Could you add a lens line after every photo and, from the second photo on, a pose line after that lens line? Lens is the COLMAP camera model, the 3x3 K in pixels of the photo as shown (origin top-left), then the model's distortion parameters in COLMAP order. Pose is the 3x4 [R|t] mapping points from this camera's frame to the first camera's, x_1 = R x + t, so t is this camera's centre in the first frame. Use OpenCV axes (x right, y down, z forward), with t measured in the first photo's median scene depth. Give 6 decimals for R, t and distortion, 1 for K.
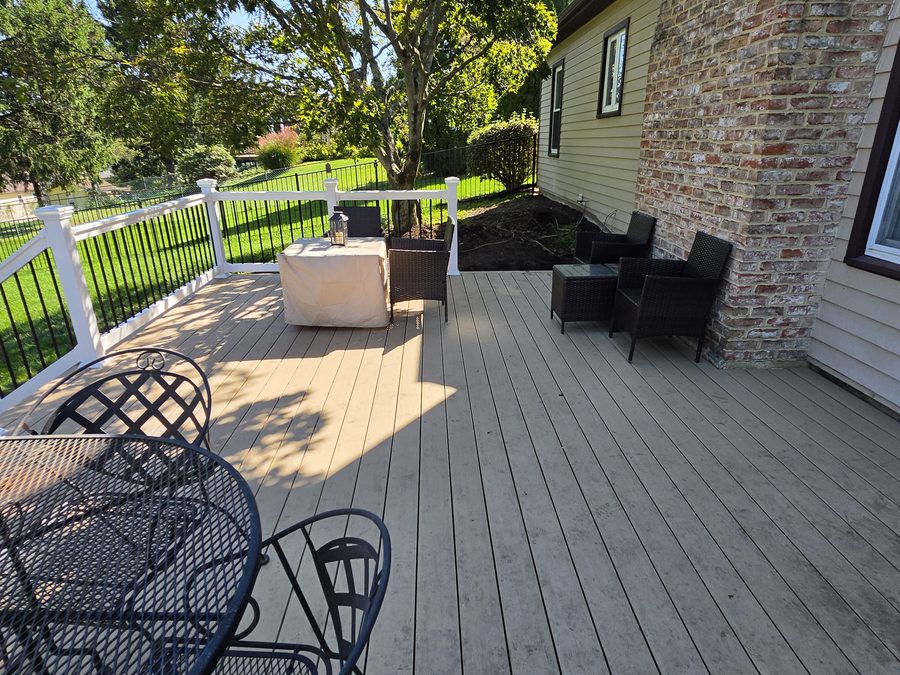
lens RADIAL K [[526.7, 0, 450.0], [0, 526.7, 337.5], [0, 0, 1]] dist [-0.000928, -0.001450]
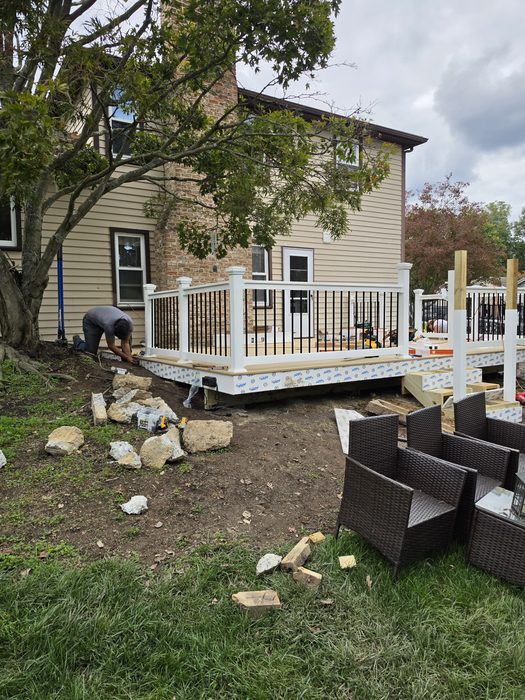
lens RADIAL K [[483.3, 0, 262.7], [0, 483.3, 339.7], [0, 0, 1]] dist [0.122344, -0.191046]
pose [[-0.504640, -0.030409, 0.862794, -2.080208], [0.321254, 0.920998, 0.220359, -0.598422], [-0.801333, 0.388378, -0.455004, 2.341694]]
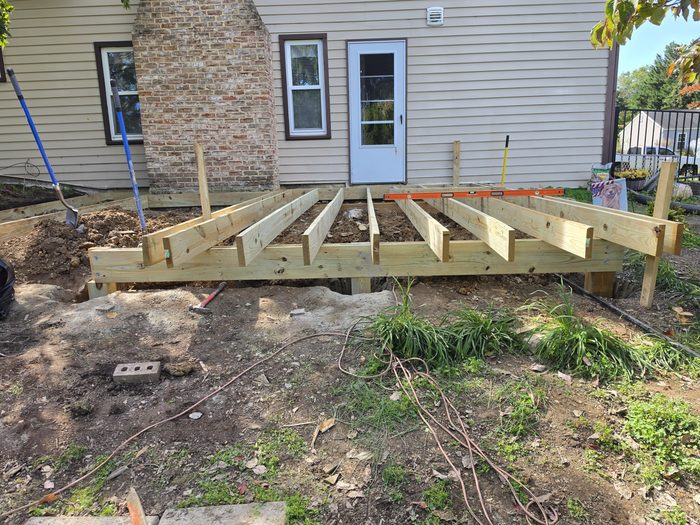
lens RADIAL K [[483.3, 0, 350.0], [0, 483.3, 262.5], [0, 0, 1]] dist [0.122344, -0.191046]
pose [[0.063365, -0.197754, 0.978201, -1.623554], [0.374697, 0.913178, 0.160337, 0.139882], [-0.924979, 0.356369, 0.131962, 0.551235]]
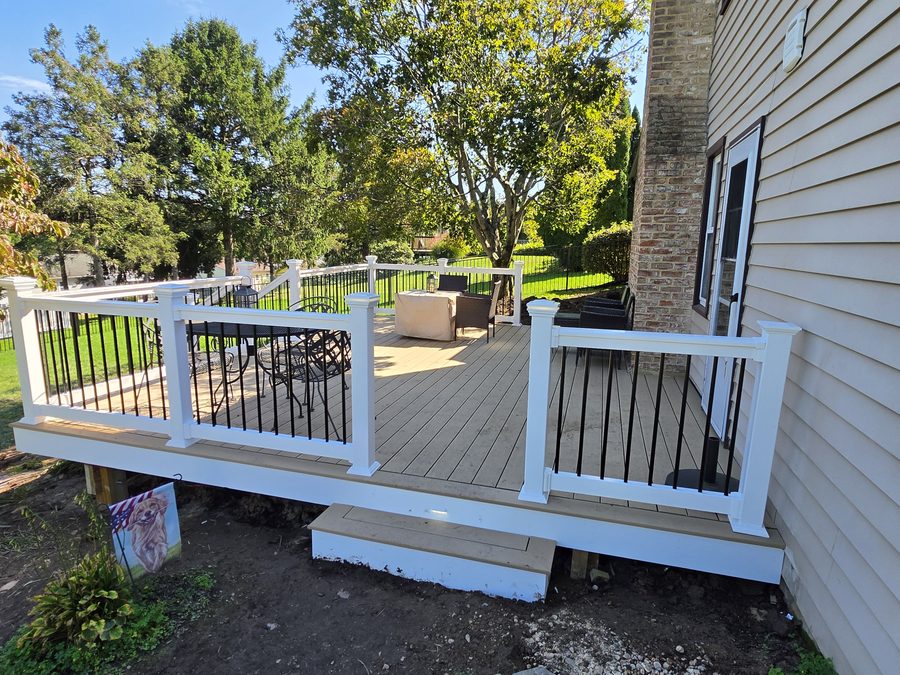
lens RADIAL K [[526.7, 0, 450.0], [0, 526.7, 337.5], [0, 0, 1]] dist [-0.000928, -0.001450]
pose [[0.949287, 0.083774, -0.303045, 0.490626], [-0.136601, 0.978020, -0.157536, 0.295699], [0.283186, 0.190943, 0.939865, -0.729133]]
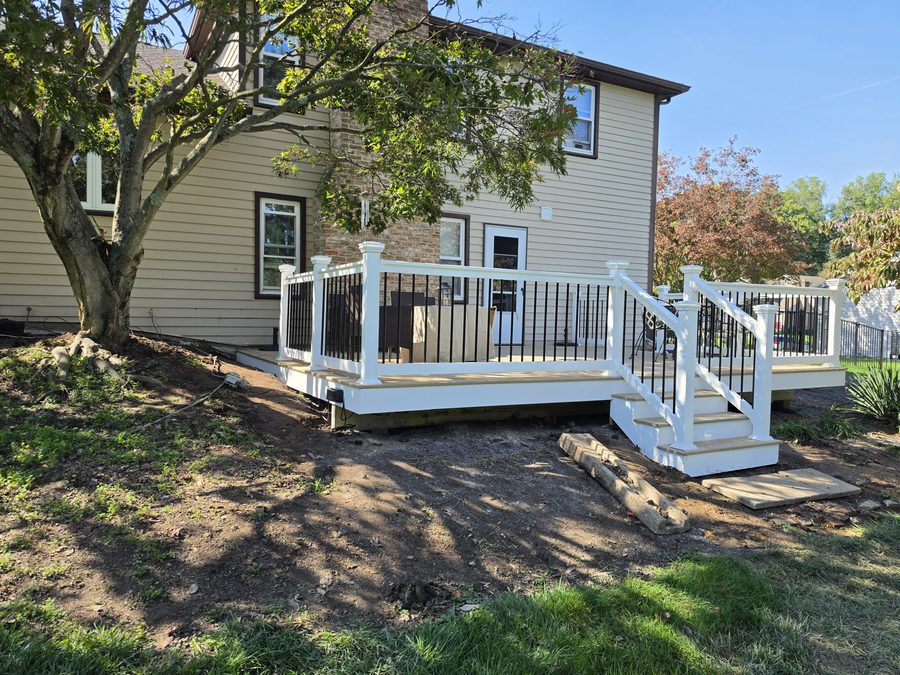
lens RADIAL K [[621.3, 0, 450.0], [0, 621.3, 337.5], [0, 0, 1]] dist [0.122344, -0.191046]
pose [[-0.447914, -0.037455, 0.893292, -2.106160], [0.297105, 0.936109, 0.188225, -0.520251], [-0.843268, 0.349710, -0.408169, 2.163532]]
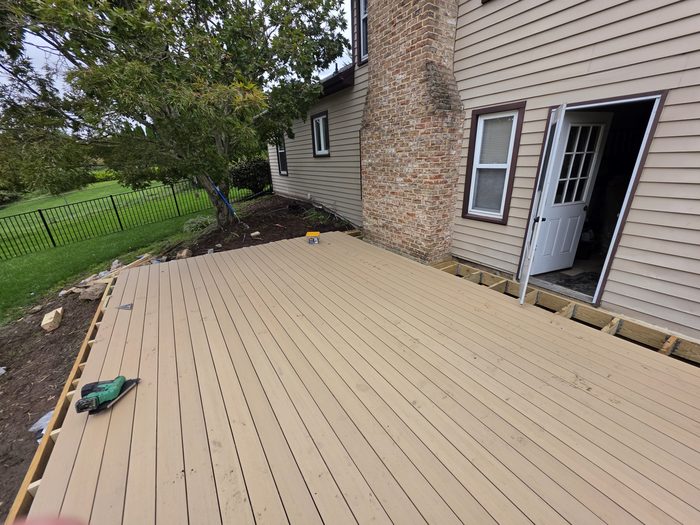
lens RADIAL K [[278.8, 0, 350.0], [0, 278.8, 262.5], [0, 0, 1]] dist [-0.003694, -0.000082]
pose [[0.863345, -0.198443, 0.463956, -0.410061], [0.201898, 0.978470, 0.042813, -0.084747], [-0.462463, 0.056710, 0.884823, 0.020913]]
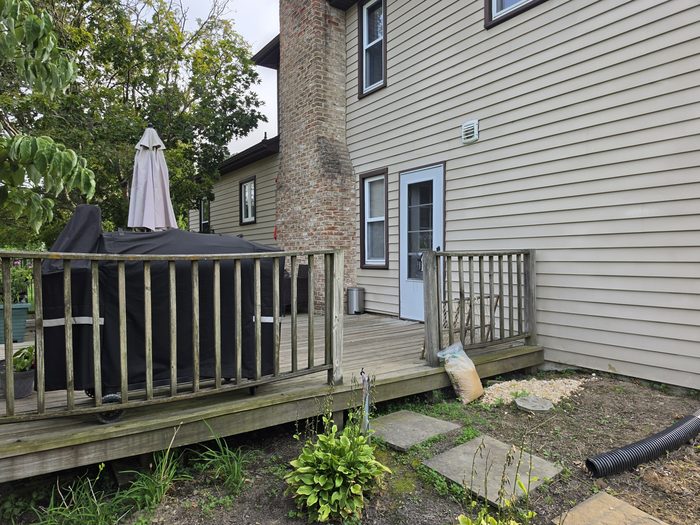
lens RADIAL K [[483.3, 0, 350.0], [0, 483.3, 262.5], [0, 0, 1]] dist [0.122344, -0.191046]
pose [[0.850804, -0.001929, 0.525480, -0.564803], [0.181476, 0.939546, -0.290379, 0.505343], [-0.493152, 0.342418, 0.799719, -0.909528]]
